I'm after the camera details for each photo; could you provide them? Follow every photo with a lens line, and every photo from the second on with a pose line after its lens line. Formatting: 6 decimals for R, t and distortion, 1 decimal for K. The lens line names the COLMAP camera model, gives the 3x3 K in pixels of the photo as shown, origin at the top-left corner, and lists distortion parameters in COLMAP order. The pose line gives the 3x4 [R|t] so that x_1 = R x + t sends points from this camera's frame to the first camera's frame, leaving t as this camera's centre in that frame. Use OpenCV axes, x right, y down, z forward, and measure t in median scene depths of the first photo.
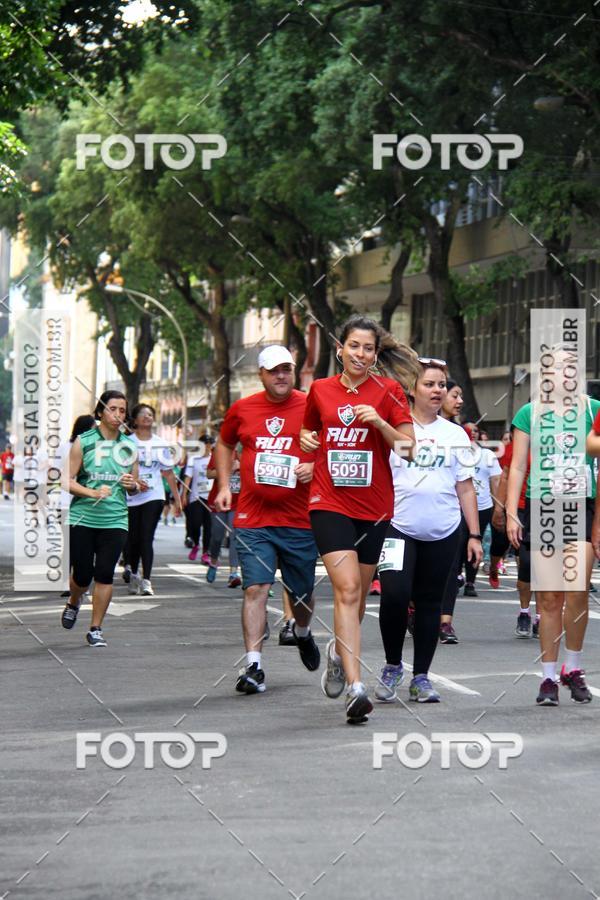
lens RADIAL K [[4041.0, 0, 276.4], [0, 4041.0, 444.5], [0, 0, 1]] dist [1.765263, -1.330329]
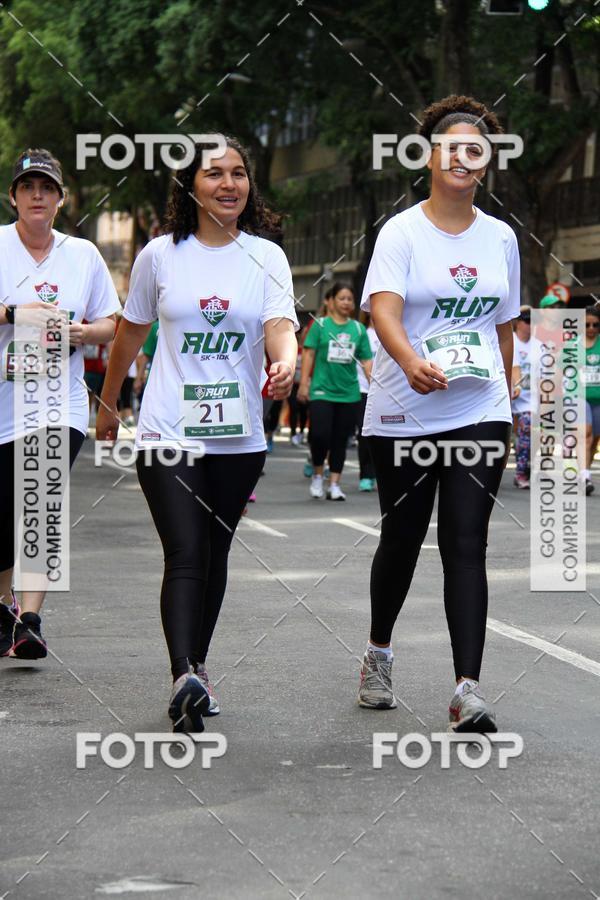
lens RADIAL K [[4041.0, 0, 276.4], [0, 4041.0, 444.5], [0, 0, 1]] dist [1.765263, -1.330329]
pose [[0.998021, 0.011511, 0.061813, -0.028871], [-0.014201, 0.998963, 0.043259, -0.018004], [-0.061251, -0.044052, 0.997150, -0.196226]]
